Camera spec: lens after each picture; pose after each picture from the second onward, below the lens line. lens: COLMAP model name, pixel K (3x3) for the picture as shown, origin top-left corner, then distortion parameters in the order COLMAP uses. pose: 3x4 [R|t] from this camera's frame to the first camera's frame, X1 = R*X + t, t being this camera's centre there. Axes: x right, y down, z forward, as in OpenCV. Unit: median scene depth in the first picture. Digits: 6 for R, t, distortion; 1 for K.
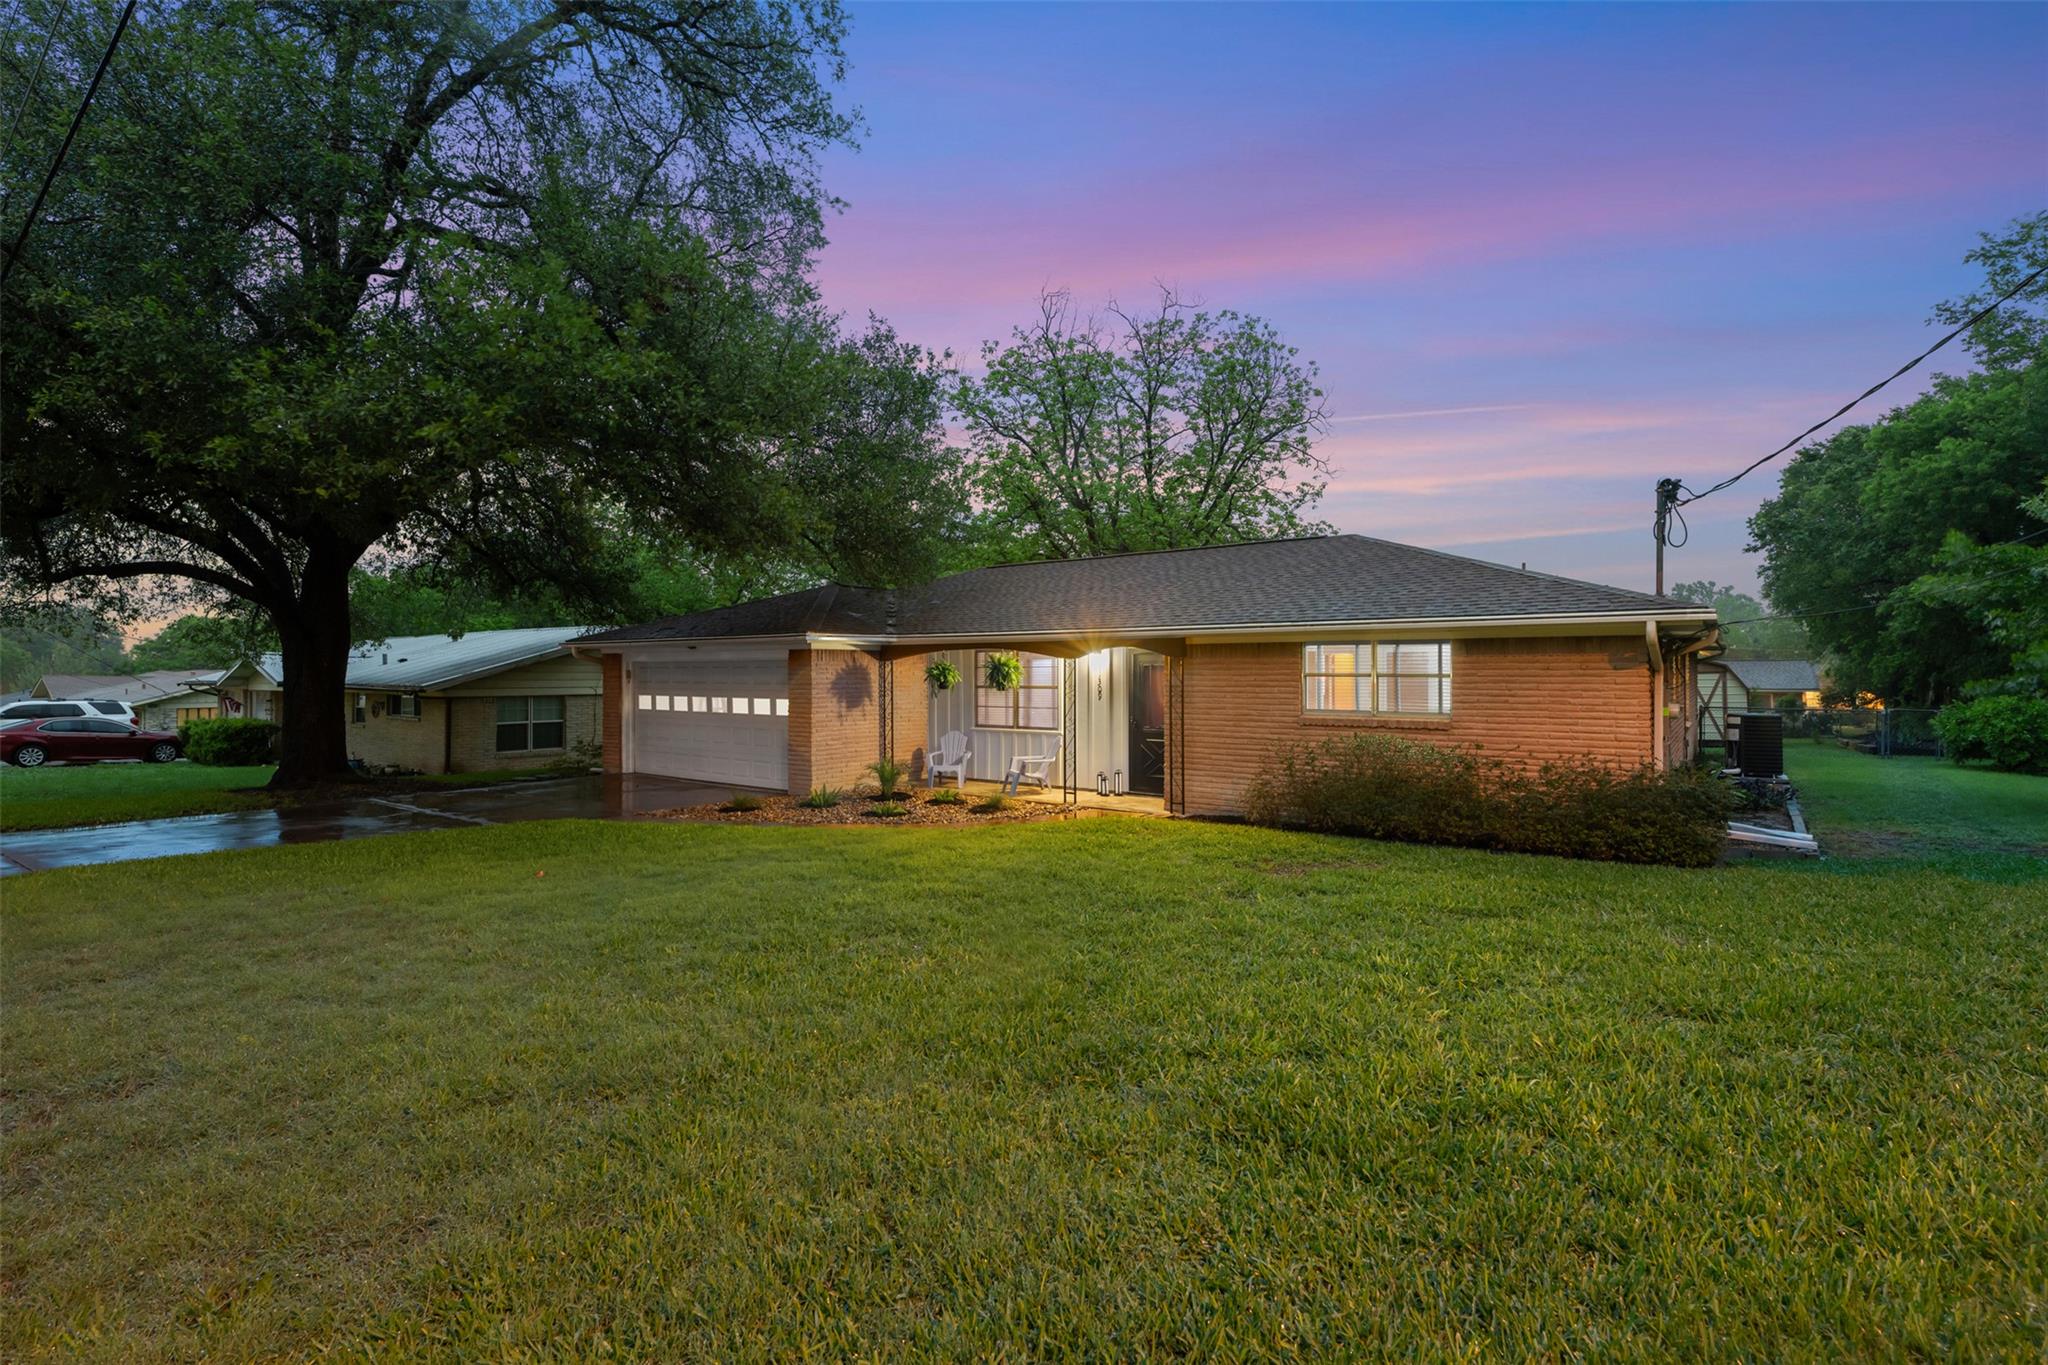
lens RADIAL K [[797.7, 0, 1022.7], [0, 797.7, 681.9], [0, 0, 1]] dist [-0.001568, 0.000053]
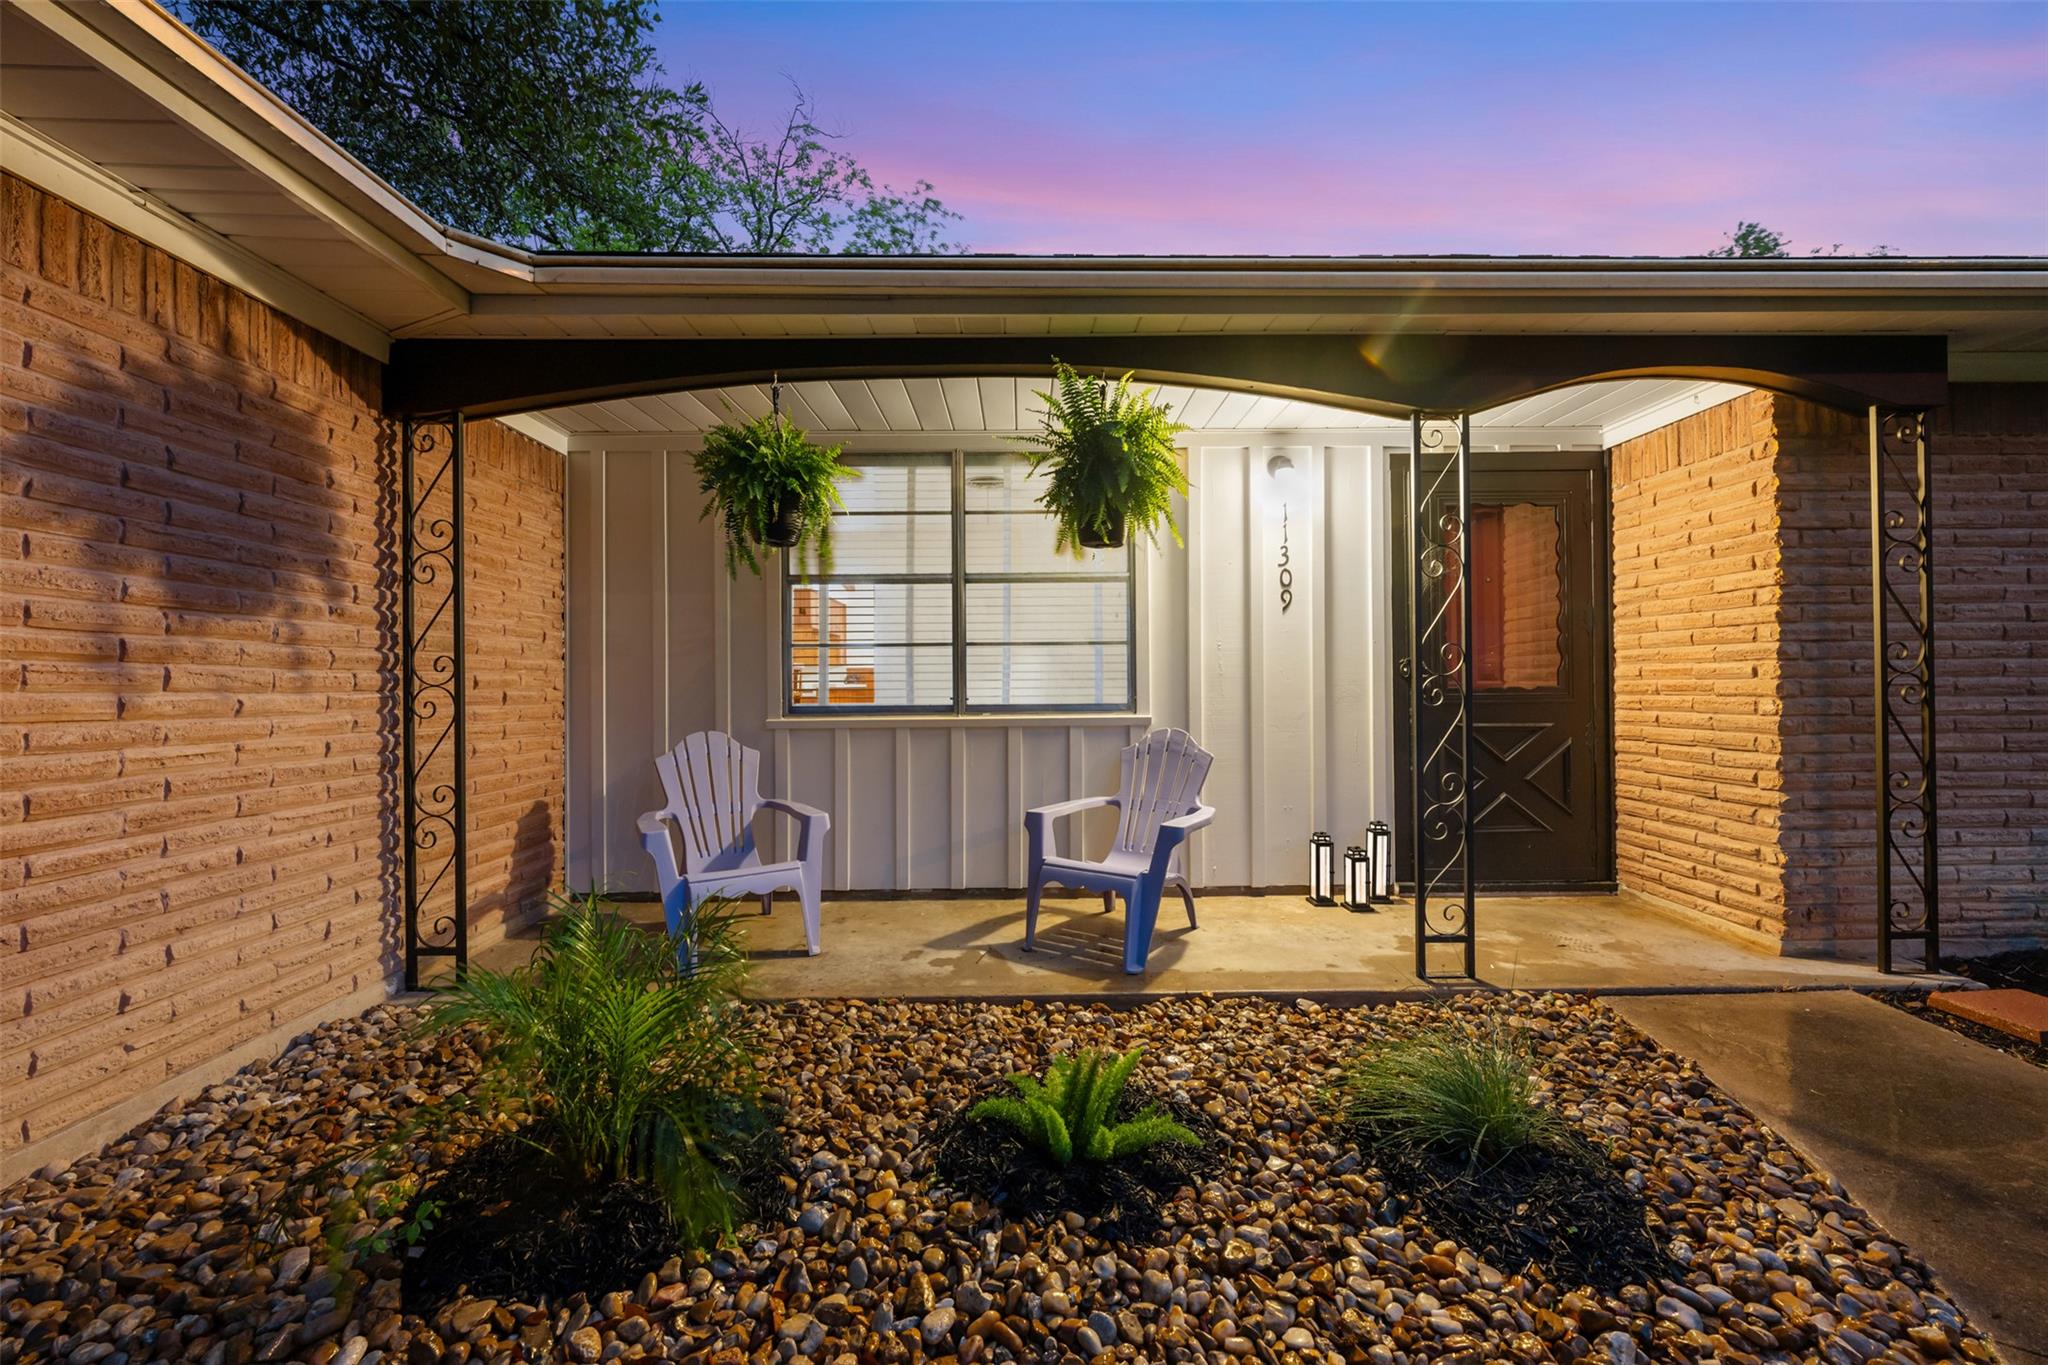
lens RADIAL K [[797.7, 0, 1035.4], [0, 797.7, 675.8], [0, 0, 1]] dist [-0.001568, 0.000053]
pose [[0.800043, 0.000045, 0.599943, -0.168177], [0.008127, 0.999907, -0.010913, 0.047535], [-0.599888, 0.013606, 0.799968, 0.729402]]
